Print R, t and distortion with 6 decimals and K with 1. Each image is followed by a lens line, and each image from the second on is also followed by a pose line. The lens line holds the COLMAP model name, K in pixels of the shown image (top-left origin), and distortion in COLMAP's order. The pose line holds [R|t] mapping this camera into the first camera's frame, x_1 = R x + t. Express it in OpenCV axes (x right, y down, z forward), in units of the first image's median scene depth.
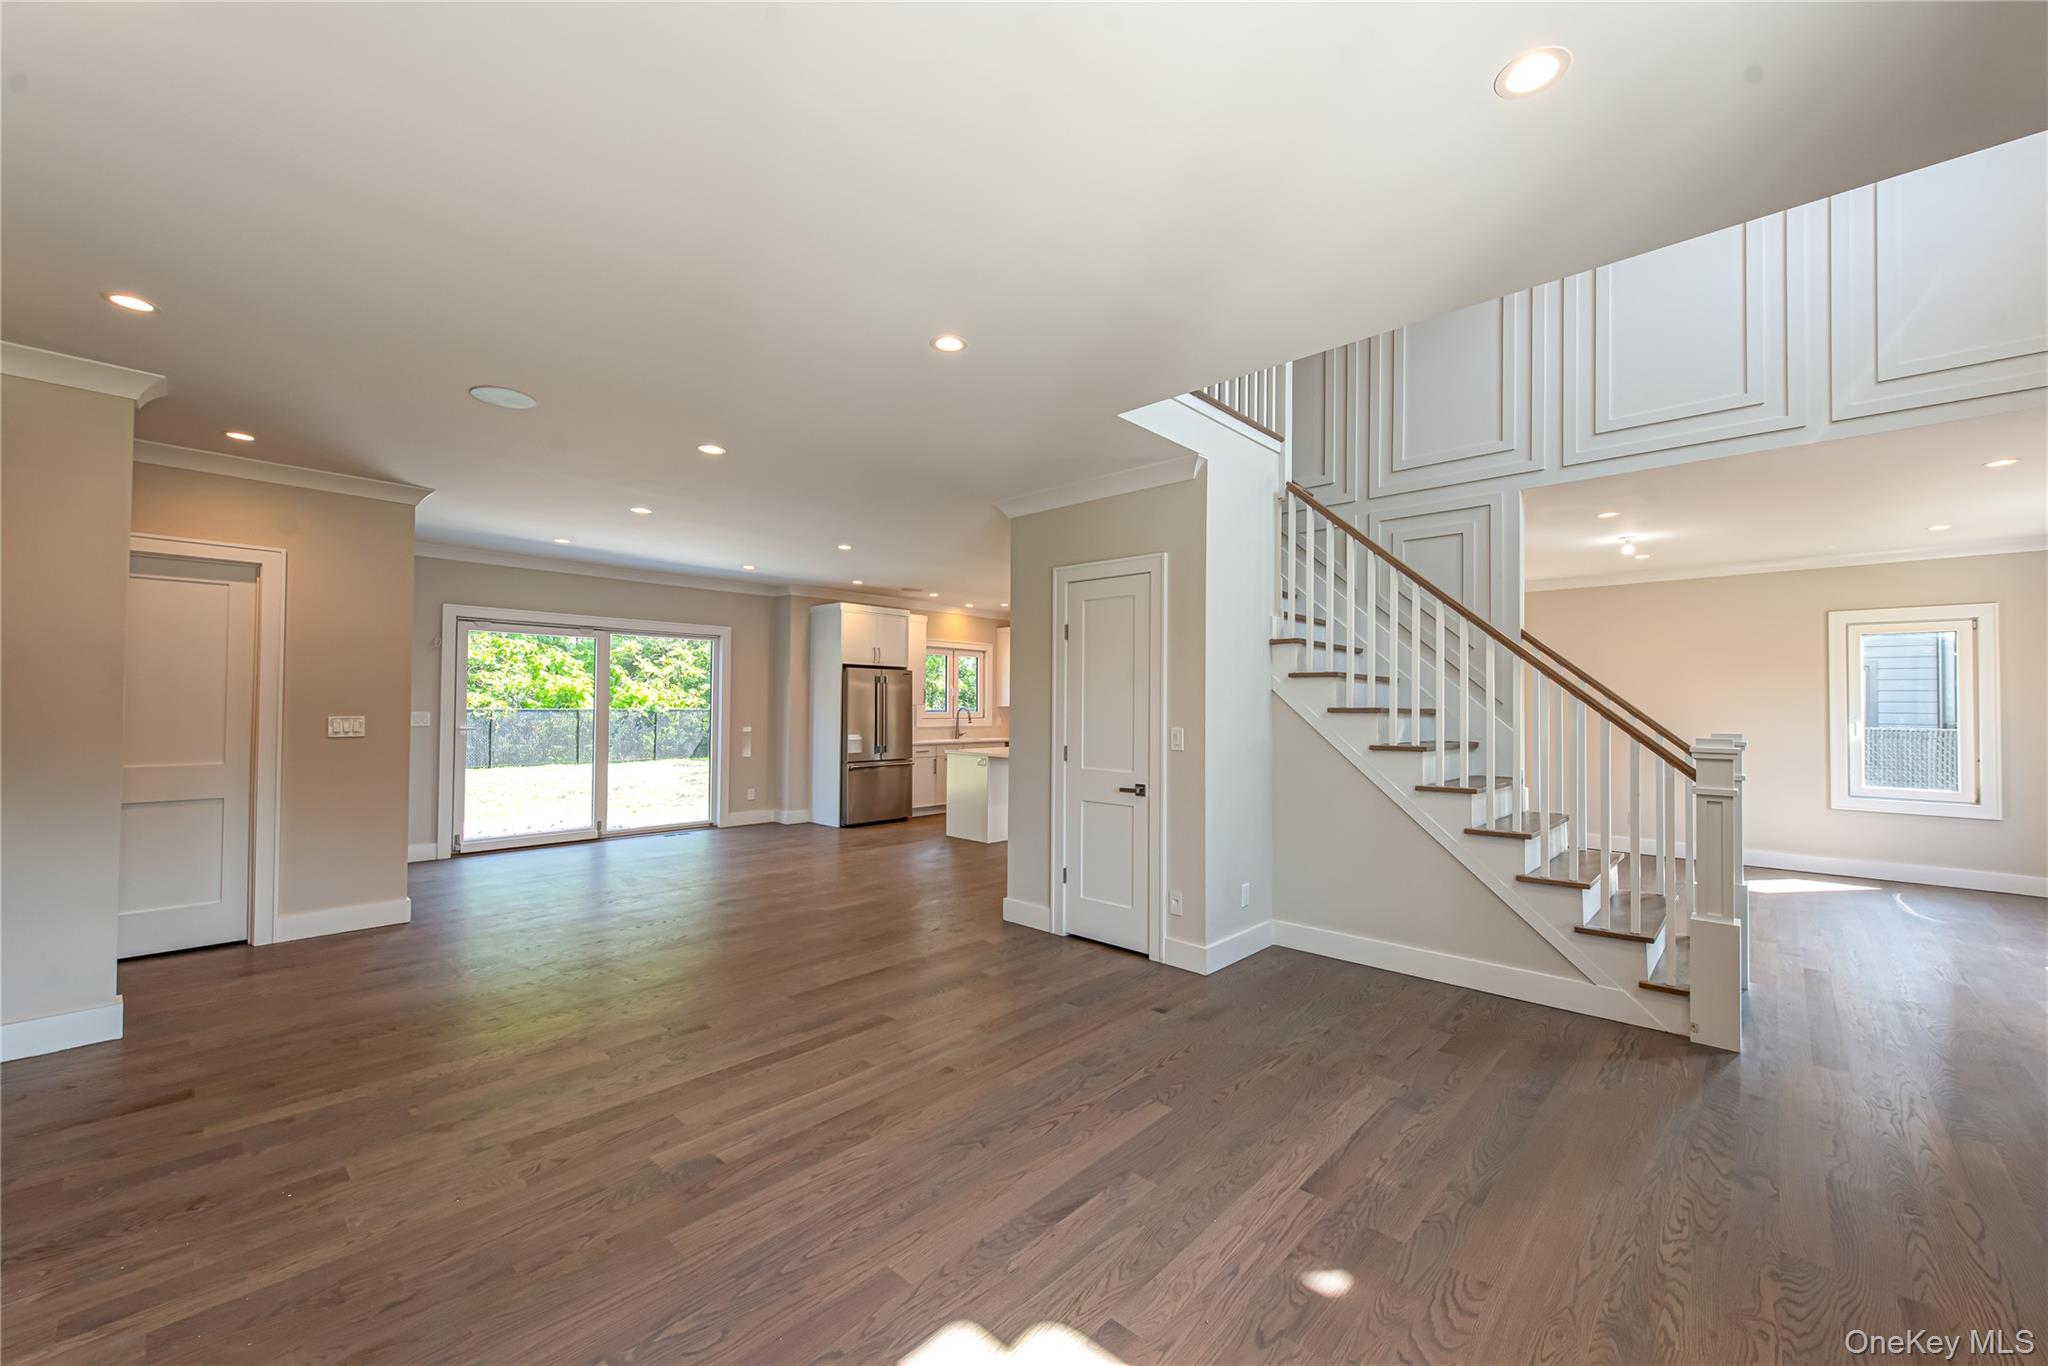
lens RADIAL K [[795.3, 0, 1033.4], [0, 795.3, 689.8], [0, 0, 1]] dist [0.013918, -0.004375]
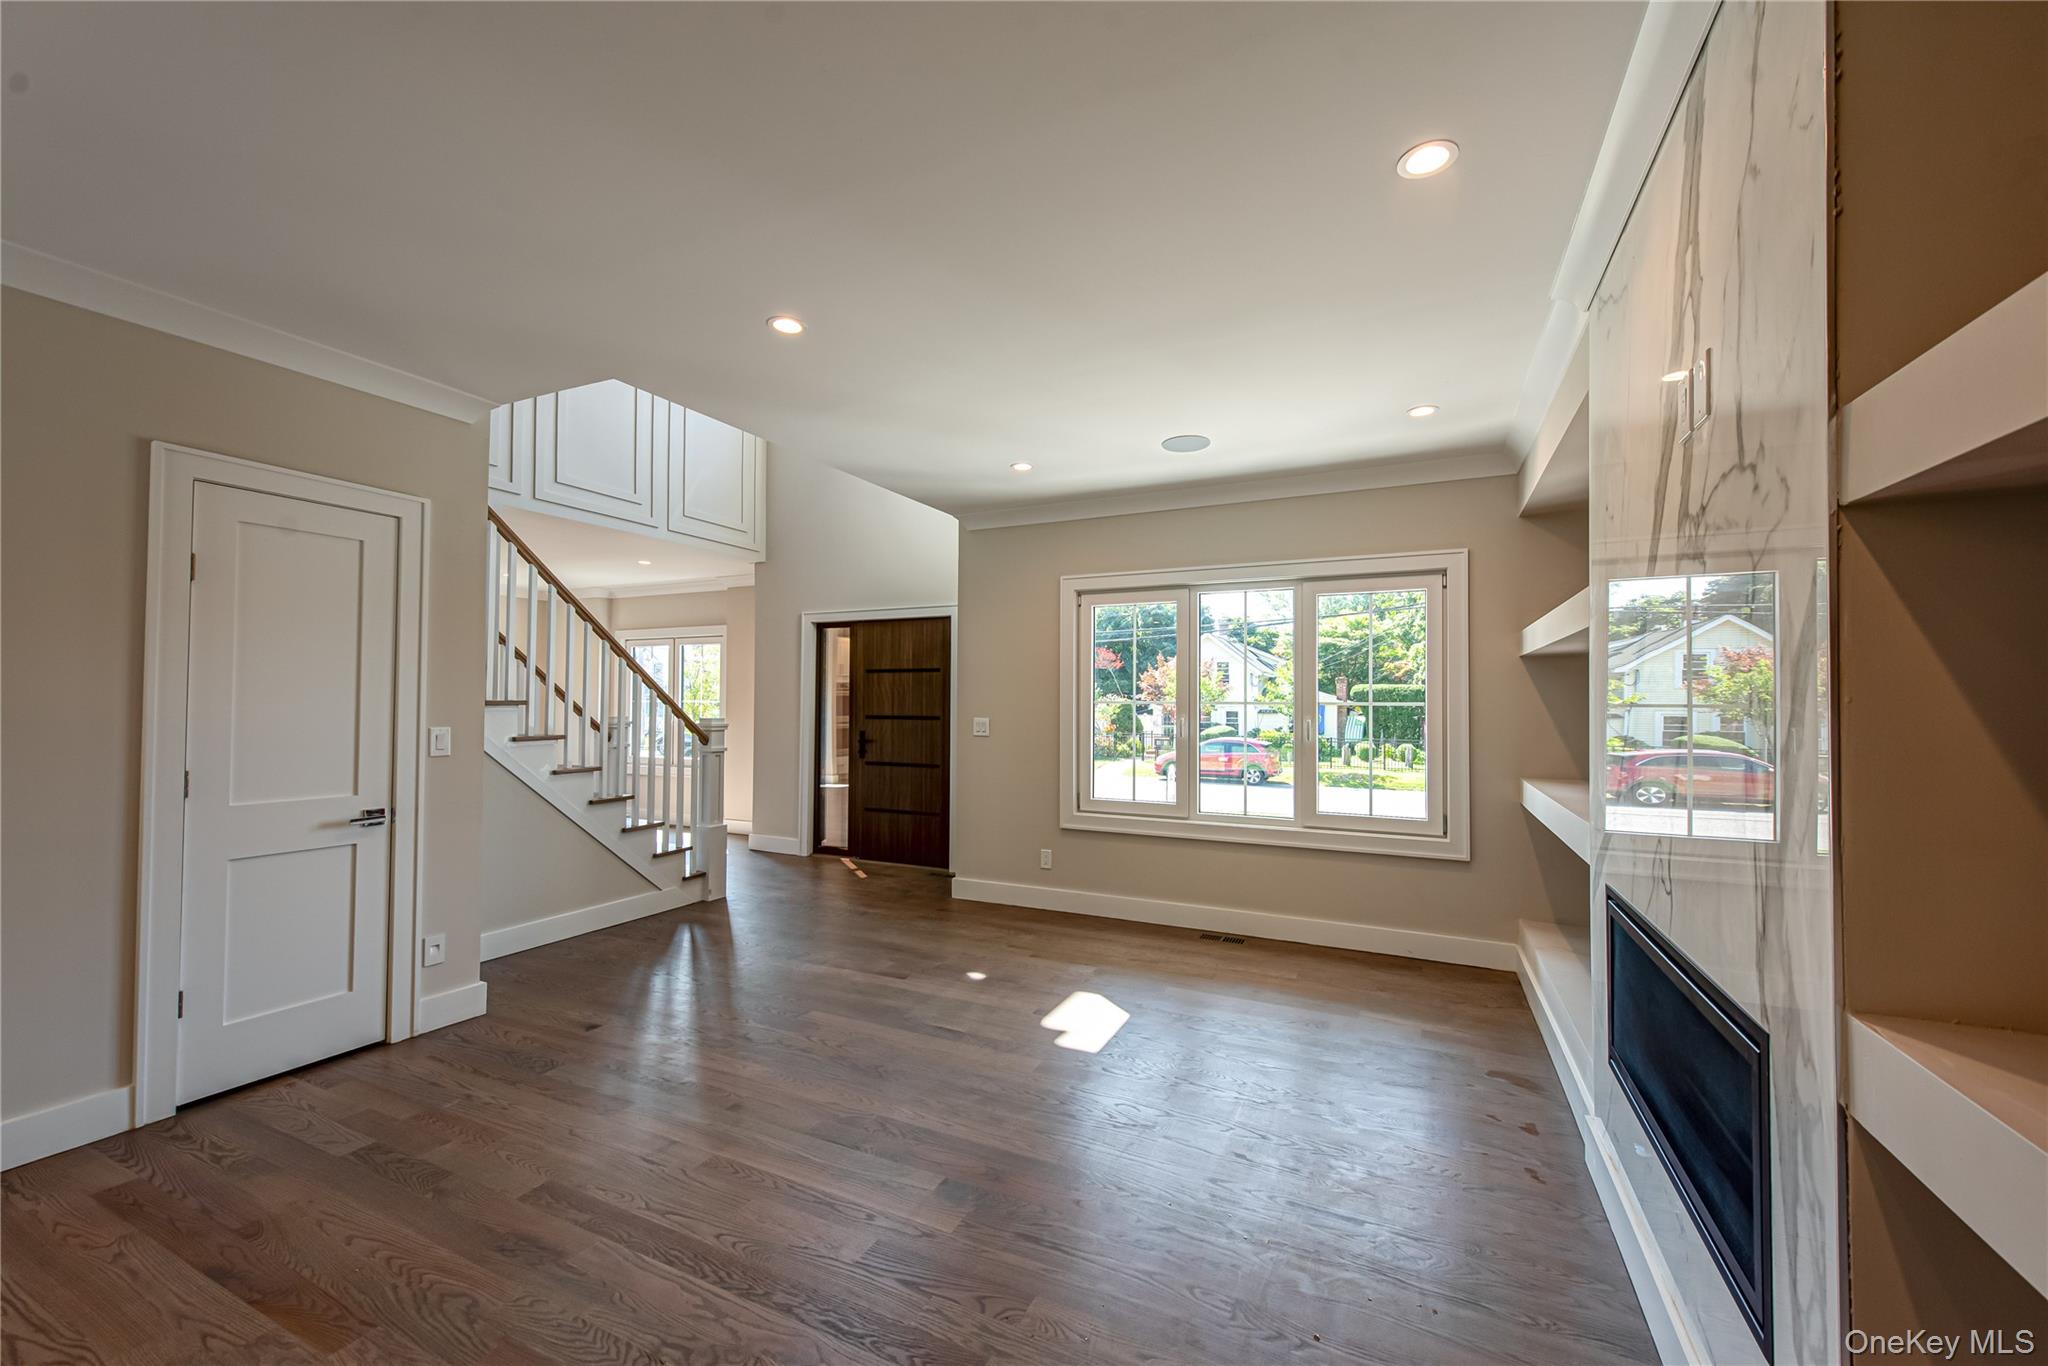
lens RADIAL K [[795.3, 0, 1033.4], [0, 795.3, 689.8], [0, 0, 1]] dist [0.013918, -0.004375]
pose [[-0.293344, 0.006875, 0.955982, -0.518394], [-0.026589, 0.999529, -0.015347, 0.005028], [-0.955637, -0.029921, -0.293023, 0.461901]]
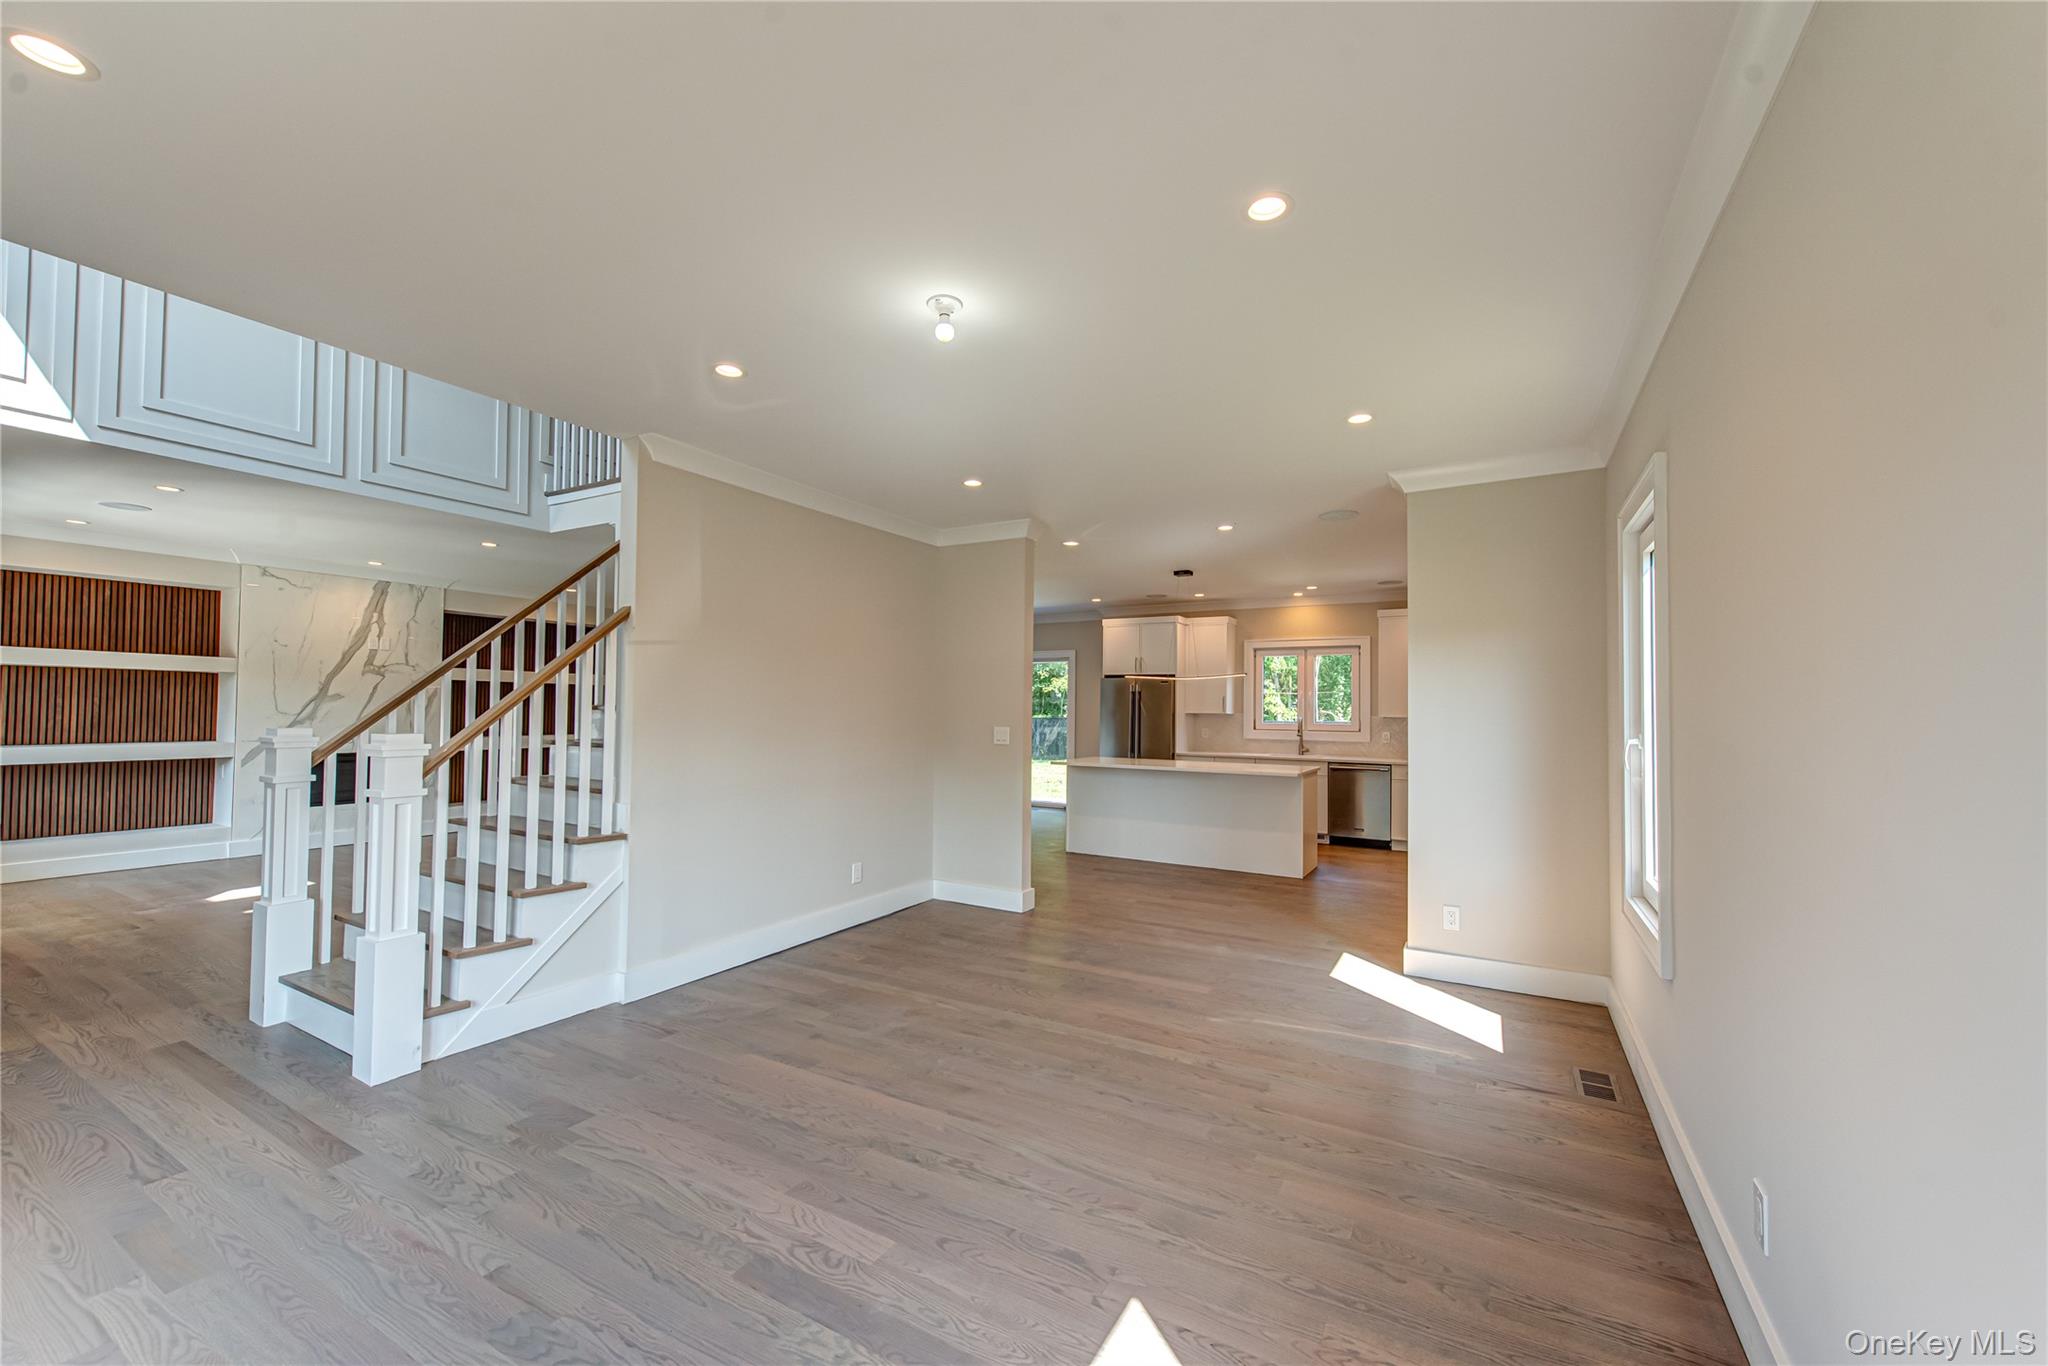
lens RADIAL K [[795.3, 0, 1033.4], [0, 795.3, 689.8], [0, 0, 1]] dist [0.013918, -0.004375]
pose [[0.223773, -0.031049, -0.974147, 1.140361], [0.007770, 0.999518, -0.030073, 0.027692], [0.974610, -0.000839, 0.223906, 0.934815]]
